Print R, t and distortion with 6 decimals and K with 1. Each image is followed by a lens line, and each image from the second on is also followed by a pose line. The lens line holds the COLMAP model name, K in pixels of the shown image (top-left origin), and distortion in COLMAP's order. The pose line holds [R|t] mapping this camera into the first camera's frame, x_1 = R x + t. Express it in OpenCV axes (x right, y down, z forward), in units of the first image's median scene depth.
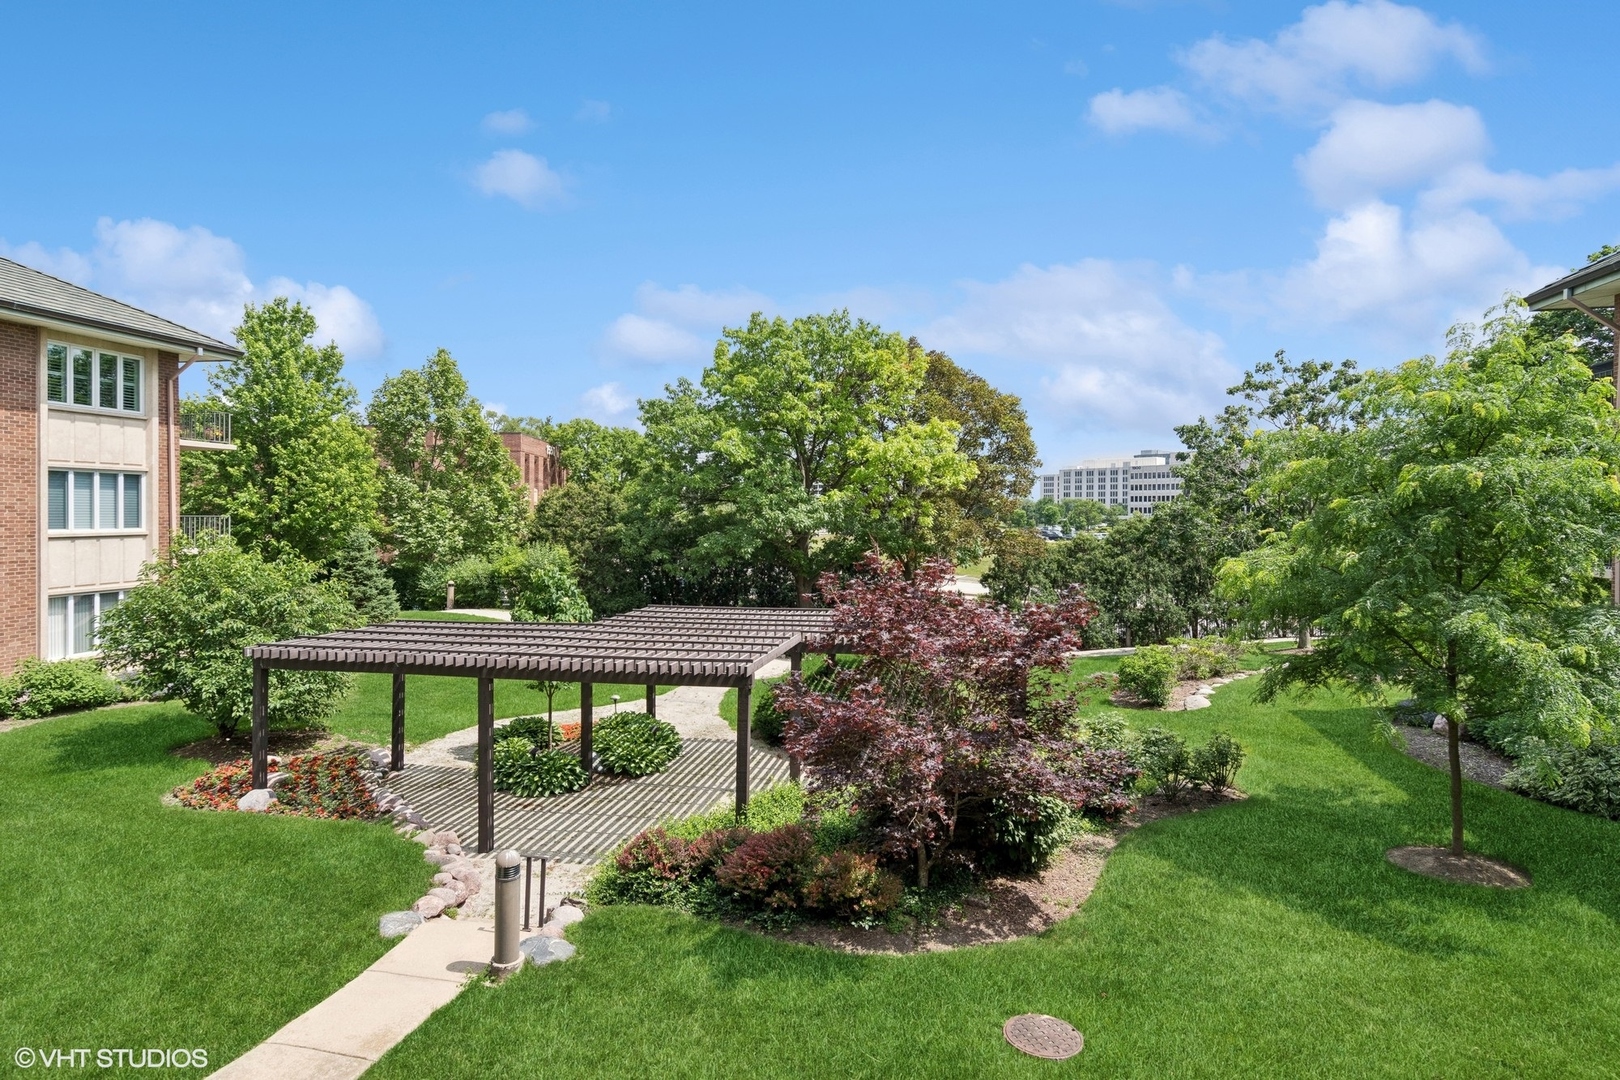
lens RADIAL K [[874.0, 0, 805.8], [0, 874.0, 519.9], [0, 0, 1]] dist [0.015132, -0.010360]
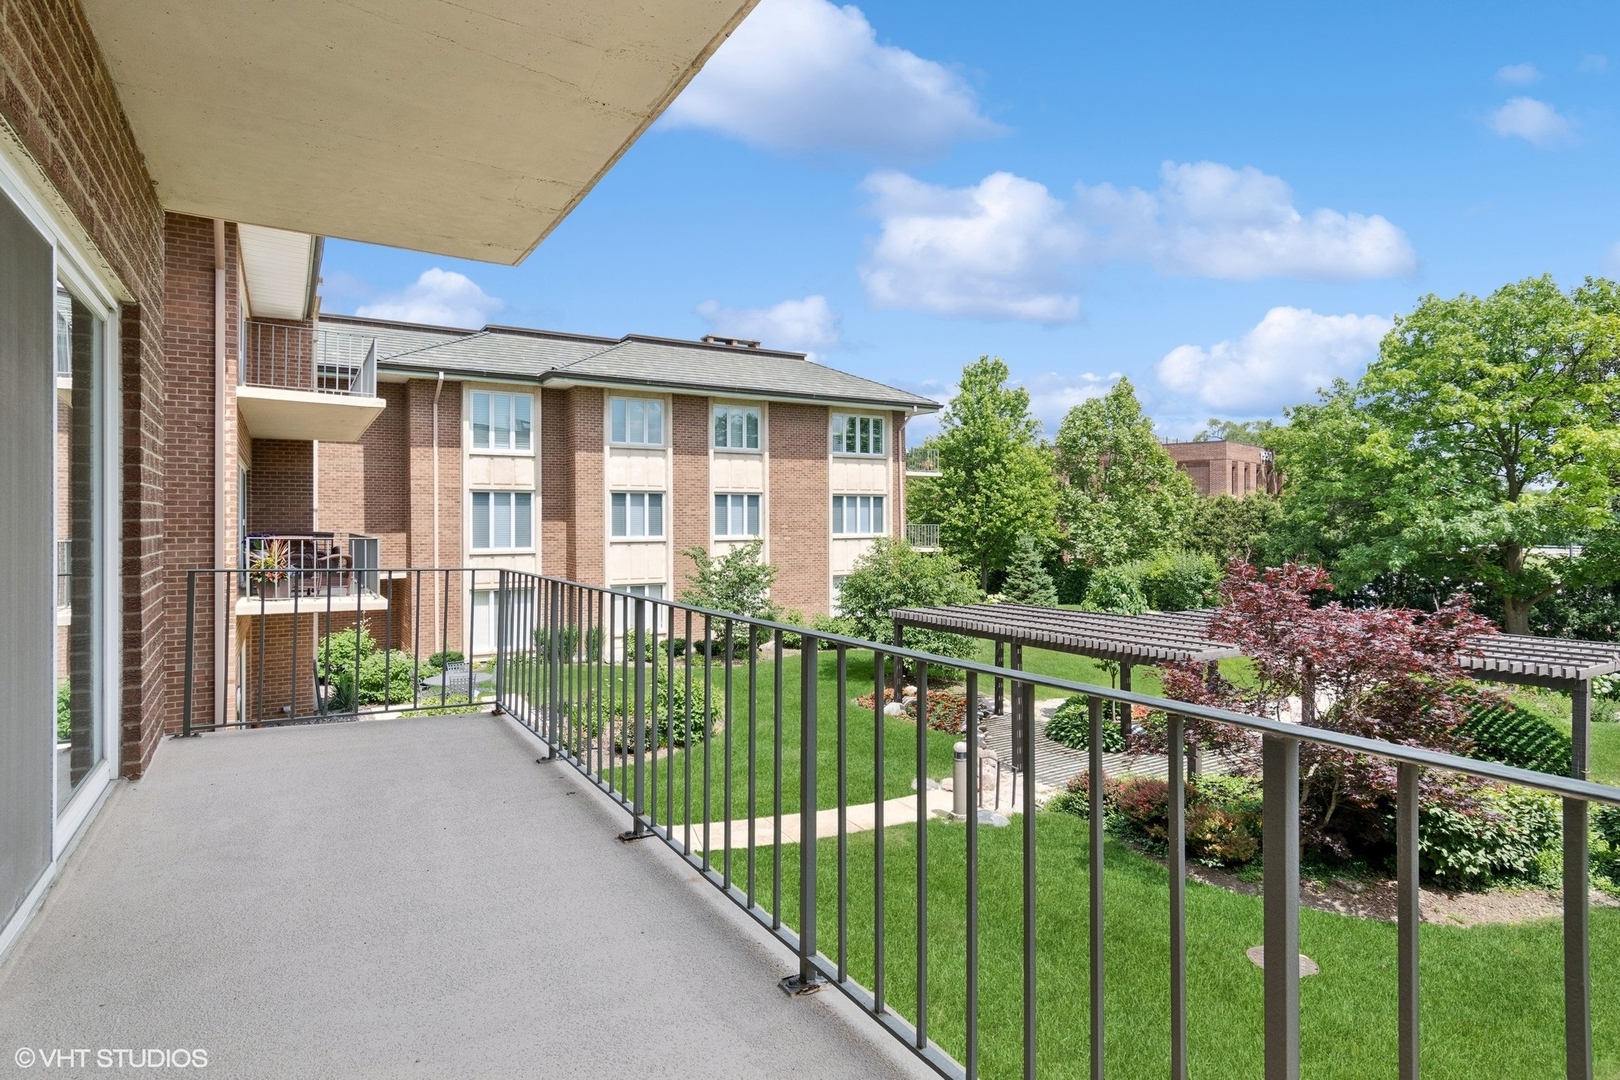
lens RADIAL K [[874.0, 0, 800.6], [0, 874.0, 528.3], [0, 0, 1]] dist [0.015132, -0.010360]
pose [[0.677953, 0.003482, -0.735097, 0.173433], [-0.003015, 0.999994, 0.001956, -0.000678], [0.735099, 0.000890, 0.677959, -0.072354]]
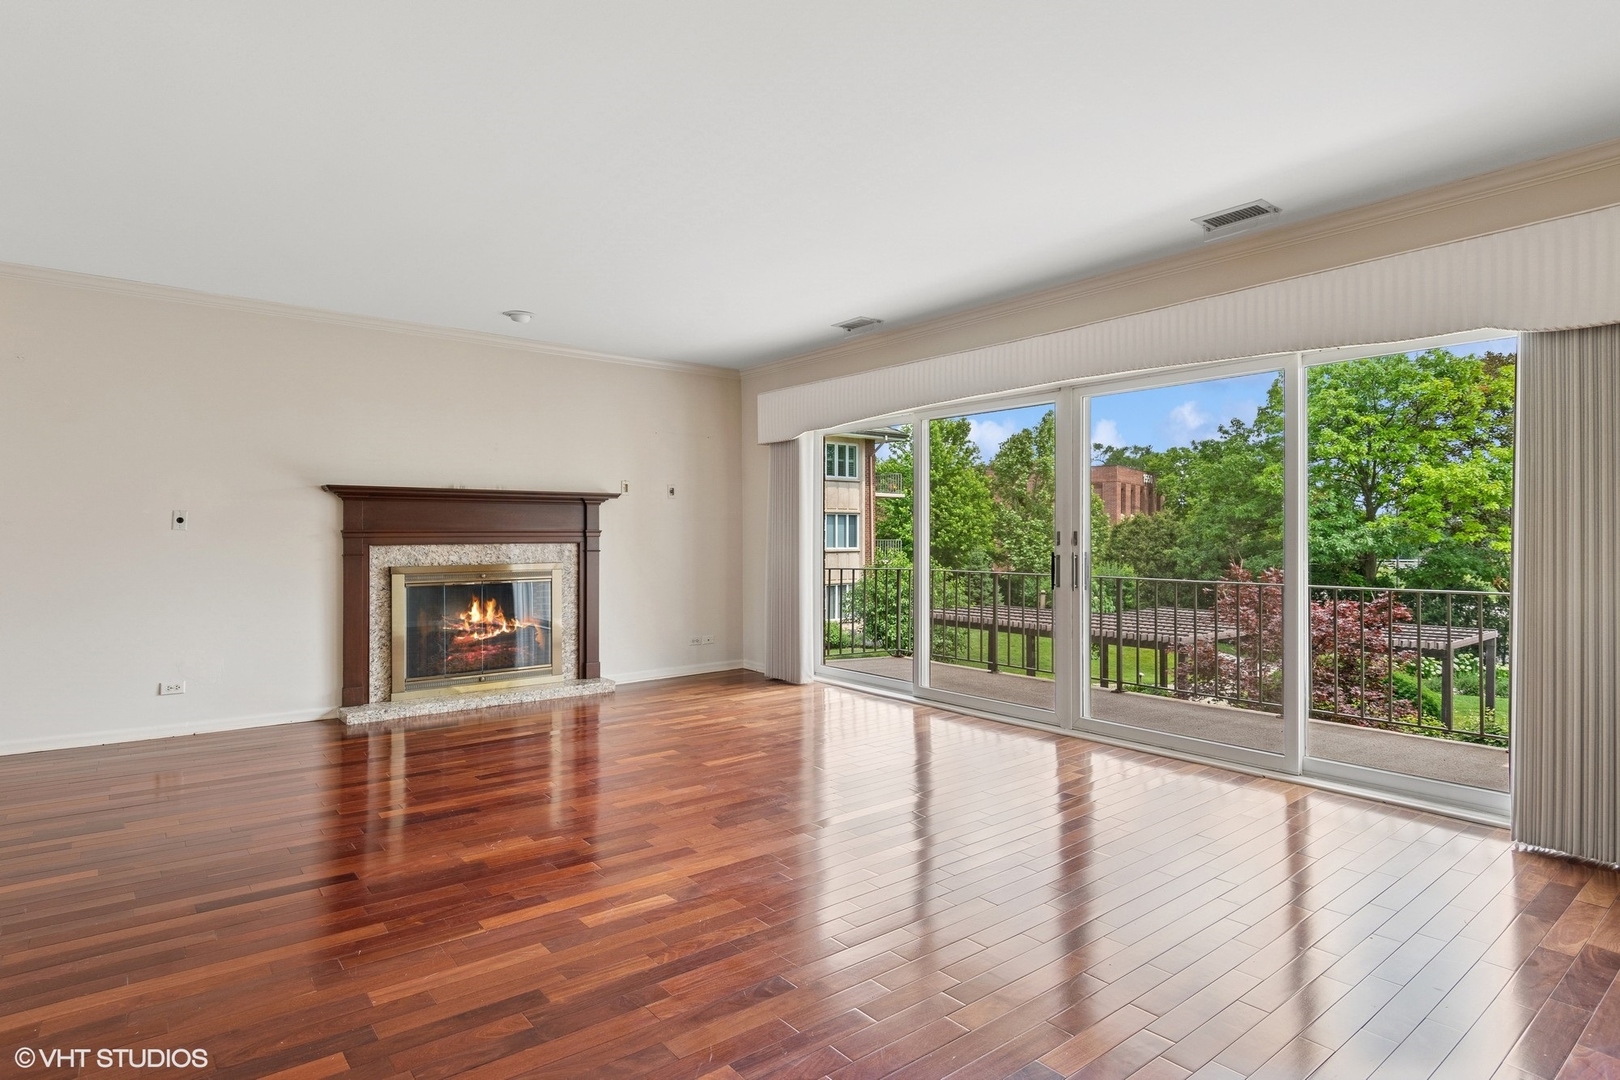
lens RADIAL K [[874.0, 0, 801.6], [0, 874.0, 545.2], [0, 0, 1]] dist [0.015132, -0.010360]
pose [[0.772564, 0.005627, -0.634912, 0.158048], [-0.003871, 0.999984, 0.004152, -0.001104], [0.634925, -0.000749, 0.772573, -0.256237]]
